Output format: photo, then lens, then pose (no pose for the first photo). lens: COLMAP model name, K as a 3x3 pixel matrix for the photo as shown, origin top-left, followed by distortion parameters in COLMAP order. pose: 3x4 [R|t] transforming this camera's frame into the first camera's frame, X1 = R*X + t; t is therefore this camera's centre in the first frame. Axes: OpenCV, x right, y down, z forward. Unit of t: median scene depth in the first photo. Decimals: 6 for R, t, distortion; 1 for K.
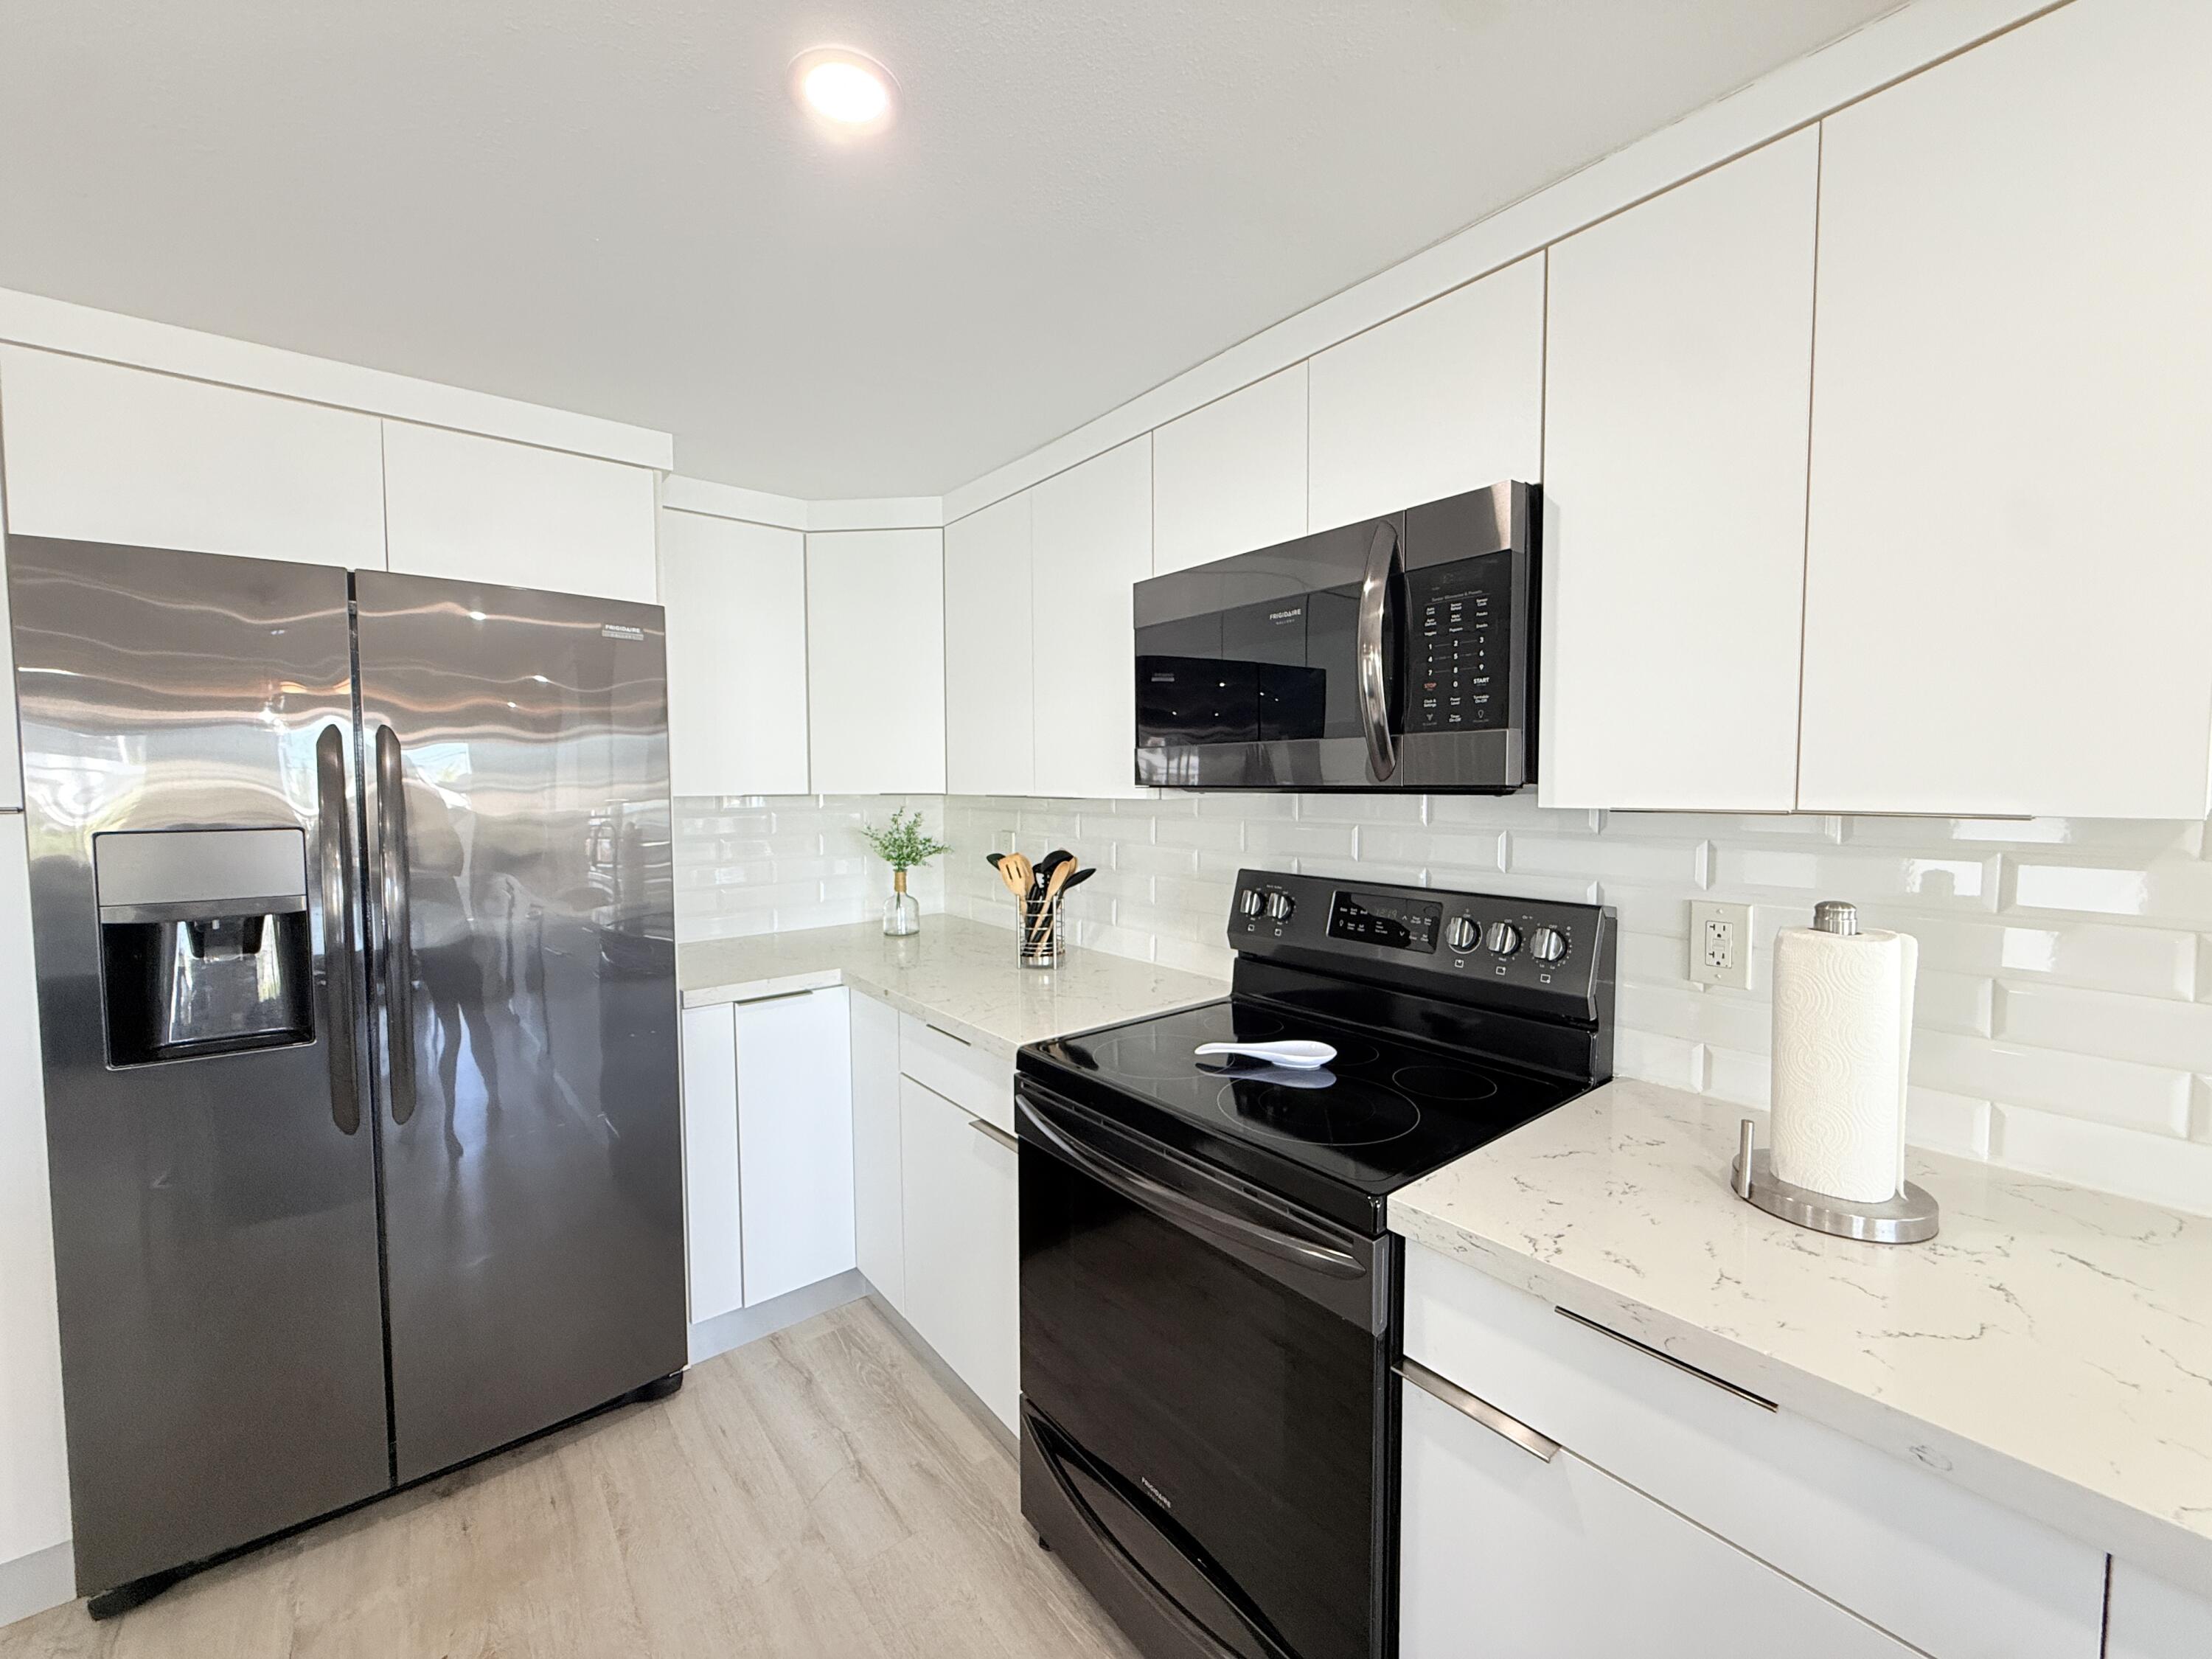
lens RADIAL K [[882.5, 0, 1090.9], [0, 882.5, 816.7], [0, 0, 1]] dist [0.001180, -0.000291]
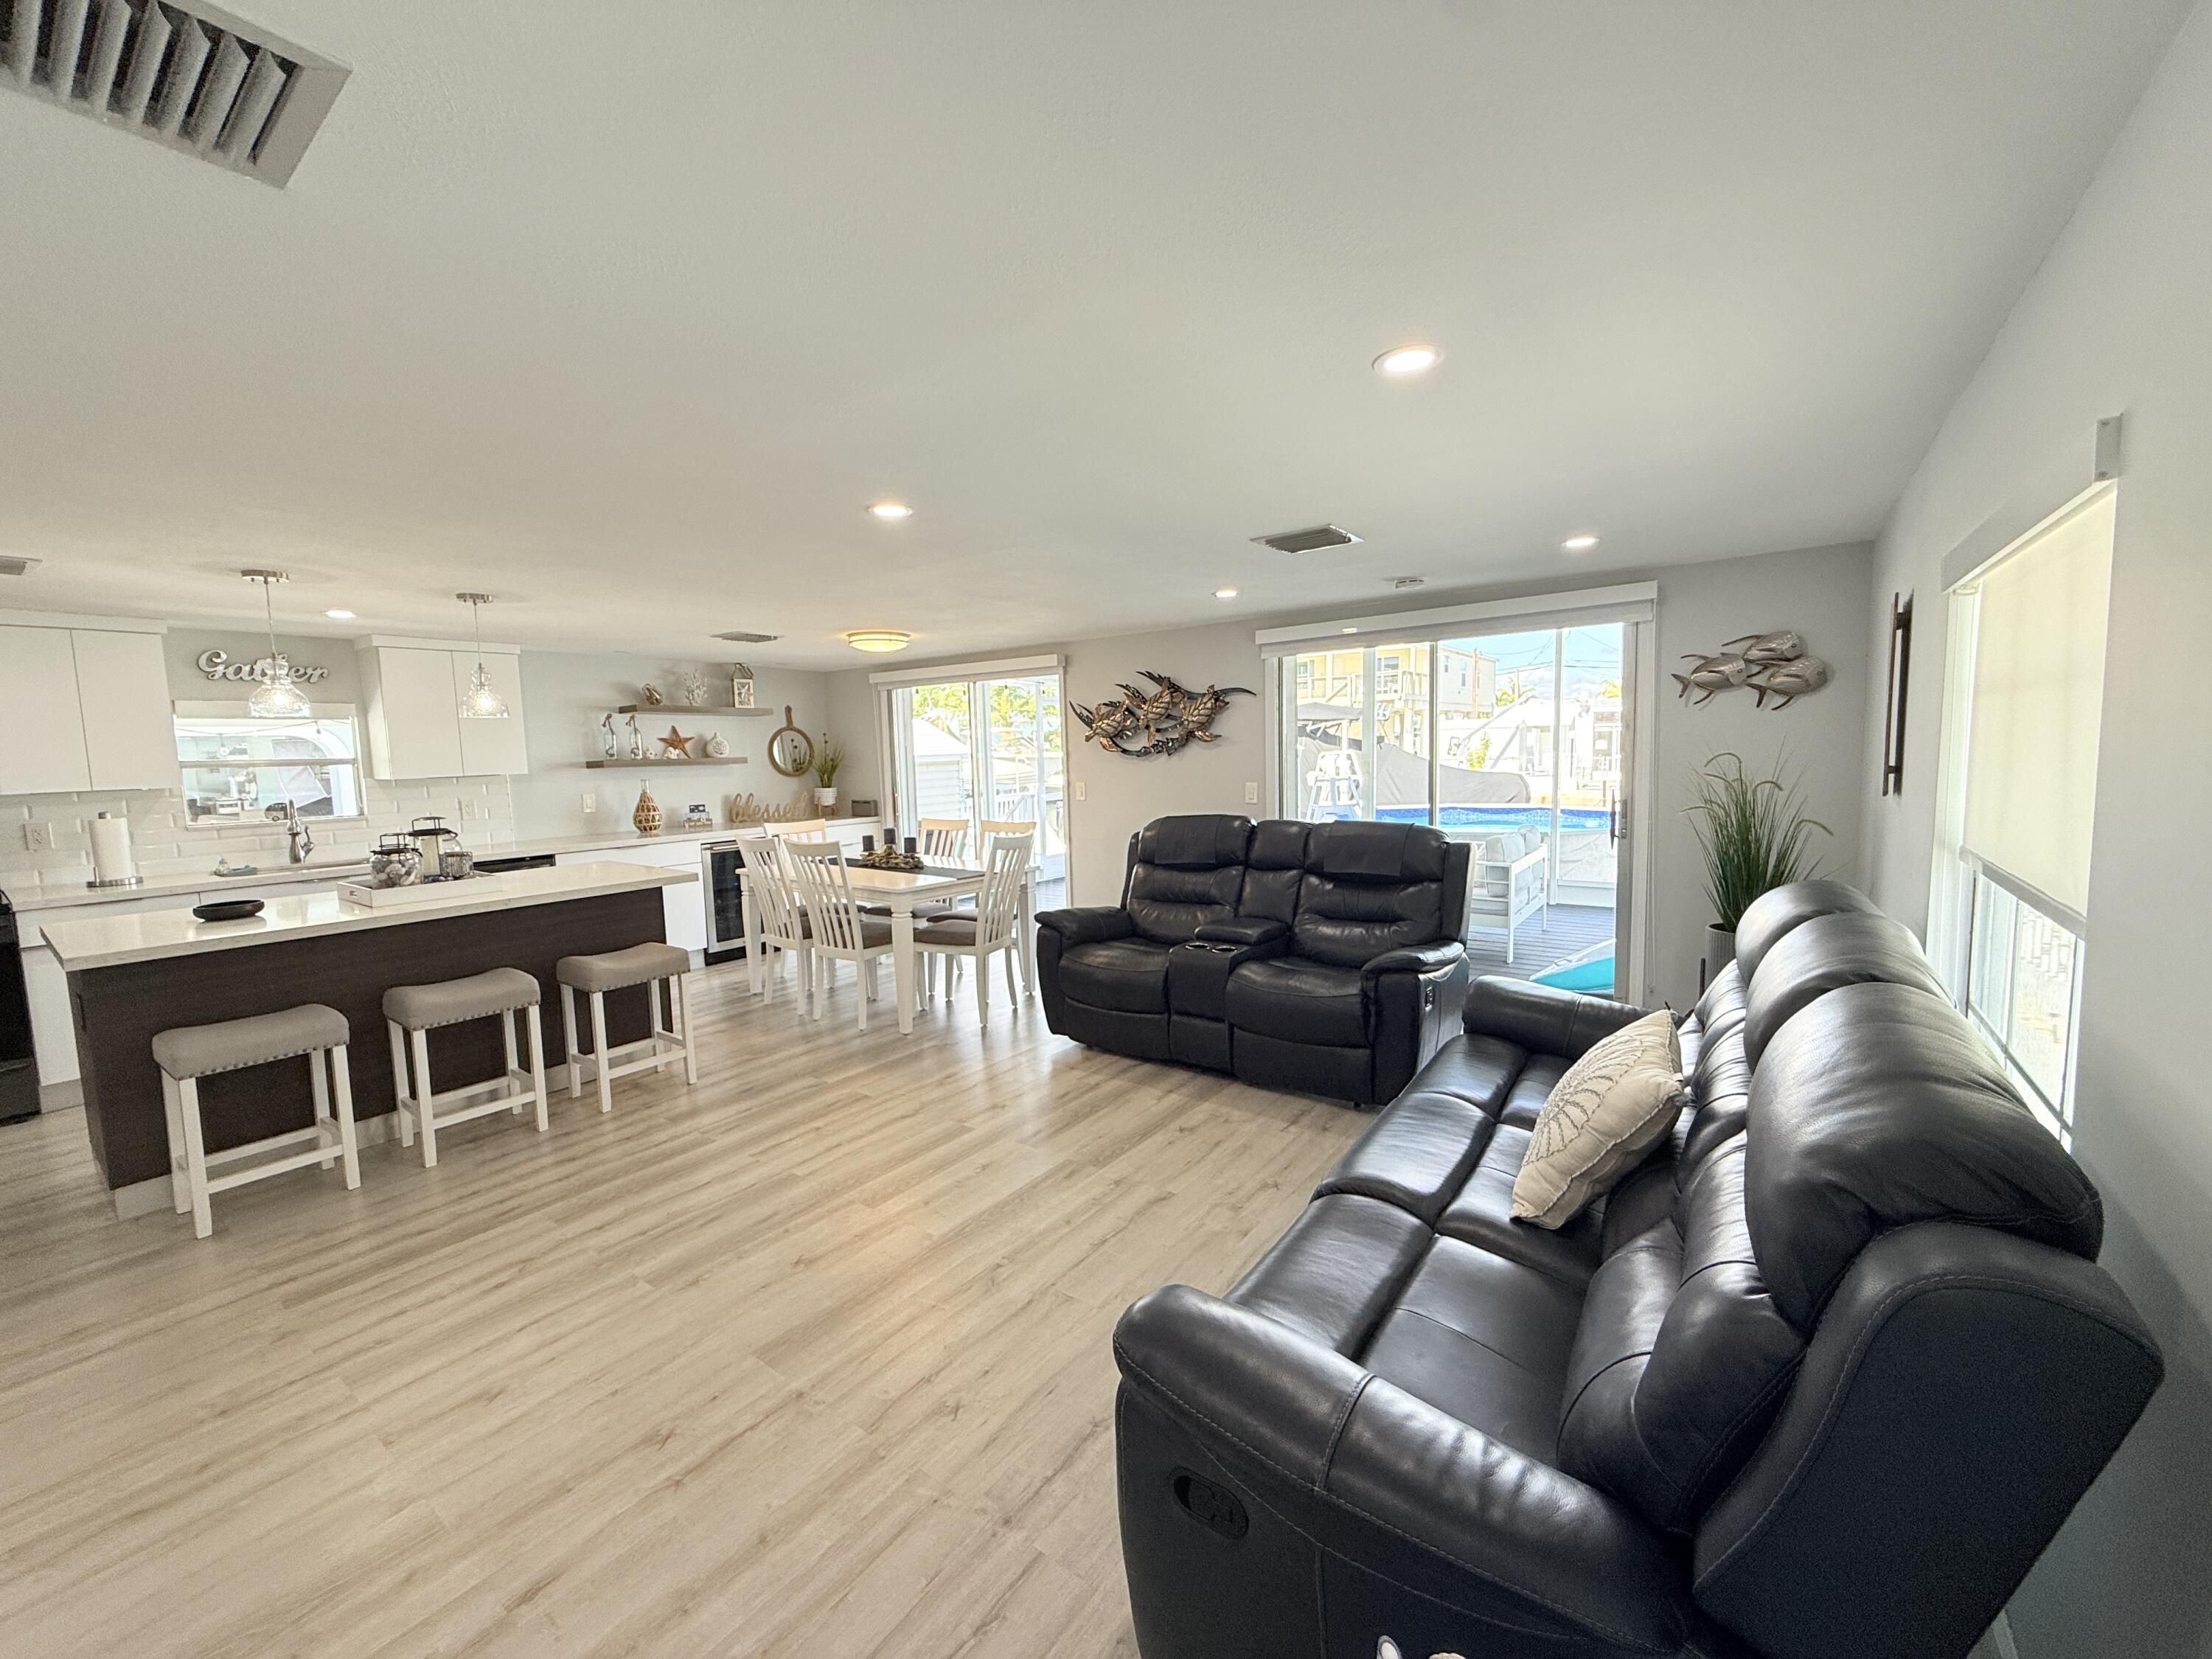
lens RADIAL K [[882.5, 0, 1102.9], [0, 882.5, 829.3], [0, 0, 1]] dist [0.001180, -0.000291]
pose [[-0.267034, -0.081670, 0.960220, -2.311669], [0.069094, 0.992216, 0.103606, 0.035104], [-0.961207, 0.094011, -0.259312, -1.282482]]
